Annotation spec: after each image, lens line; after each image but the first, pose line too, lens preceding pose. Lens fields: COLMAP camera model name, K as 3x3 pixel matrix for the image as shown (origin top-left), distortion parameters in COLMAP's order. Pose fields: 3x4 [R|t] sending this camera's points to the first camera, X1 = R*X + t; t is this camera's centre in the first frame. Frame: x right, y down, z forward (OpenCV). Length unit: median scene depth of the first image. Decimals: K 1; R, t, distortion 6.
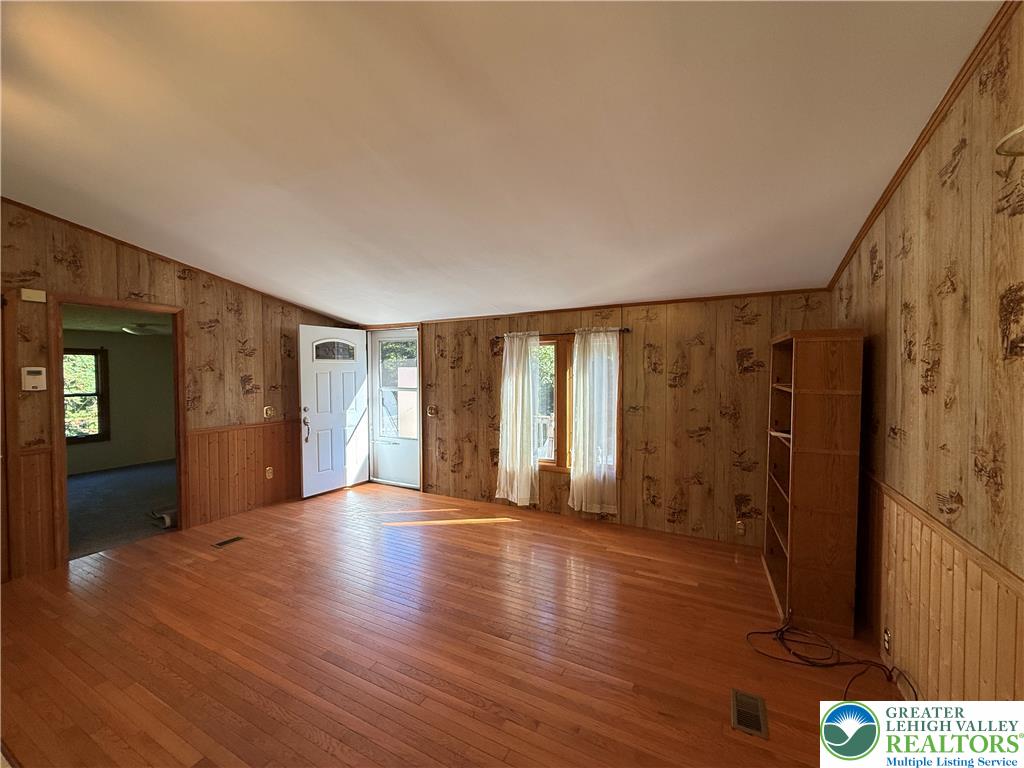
lens RADIAL K [[407.9, 0, 510.9], [0, 407.9, 382.6], [0, 0, 1]] dist [-0.003574, 0.000130]
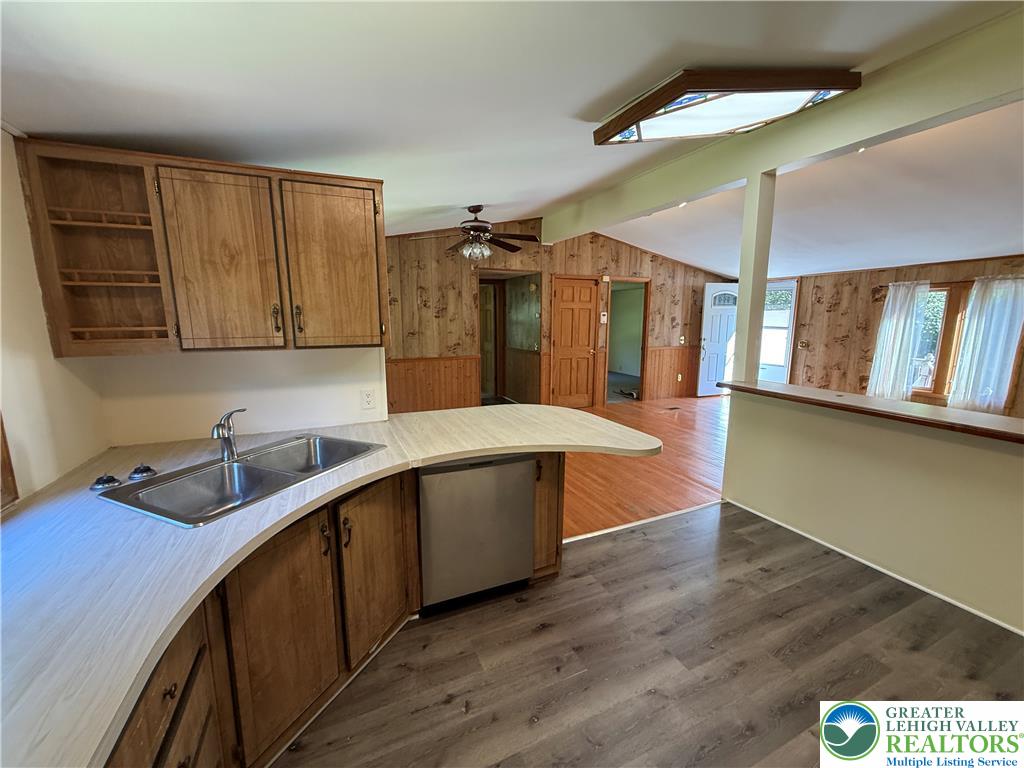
lens RADIAL K [[407.9, 0, 507.3], [0, 407.9, 383.8], [0, 0, 1]] dist [-0.003574, 0.000130]
pose [[0.774425, 0.104538, -0.623969, -0.108363], [-0.014940, 0.989001, 0.147151, 0.016747], [0.632489, -0.104635, 0.767469, -0.680037]]
